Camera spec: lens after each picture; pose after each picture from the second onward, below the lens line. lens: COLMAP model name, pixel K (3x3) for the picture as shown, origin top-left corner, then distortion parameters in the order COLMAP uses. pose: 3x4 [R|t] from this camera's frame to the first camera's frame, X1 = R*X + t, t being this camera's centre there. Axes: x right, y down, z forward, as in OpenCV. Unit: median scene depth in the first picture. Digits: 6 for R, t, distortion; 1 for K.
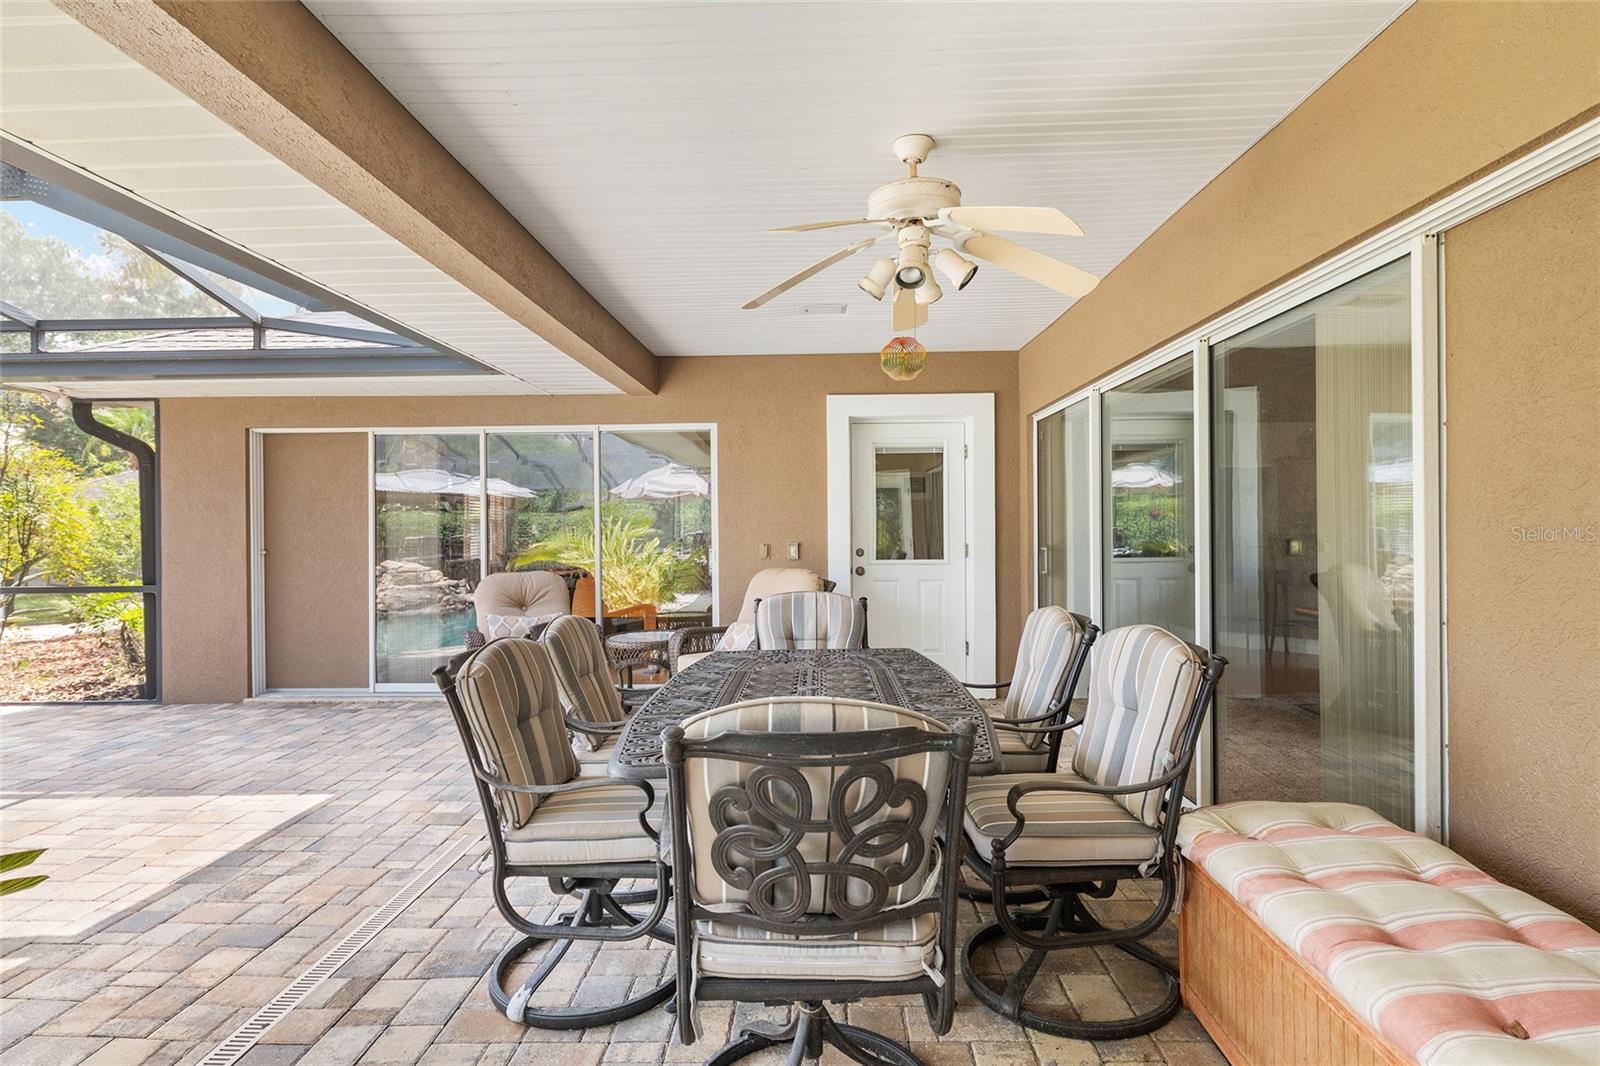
lens RADIAL K [[815.1, 0, 800.2], [0, 815.1, 524.1], [0, 0, 1]] dist [0.002394, -0.001050]
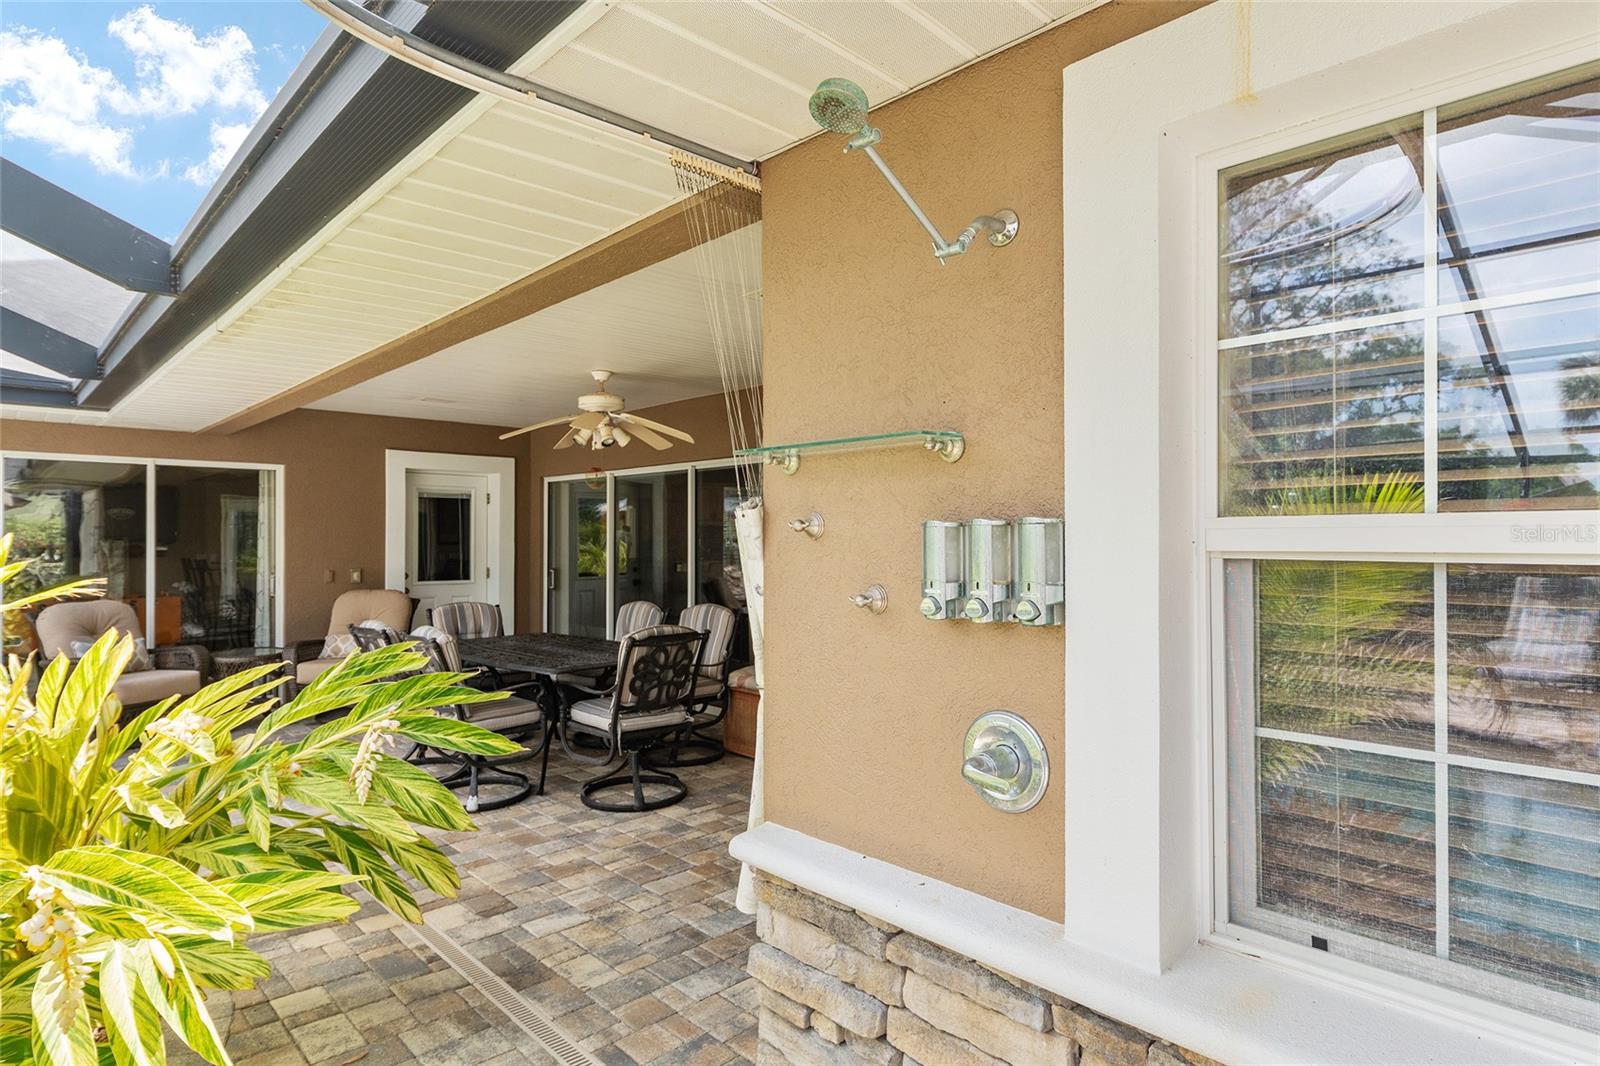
lens RADIAL K [[885.3, 0, 800.8], [0, 885.3, 534.3], [0, 0, 1]] dist [0.001631, 0.000271]
pose [[0.711028, 0.015610, 0.702990, -0.500364], [-0.010926, 0.999878, -0.011151, -0.022539], [-0.703079, 0.000248, 0.711112, -0.430147]]
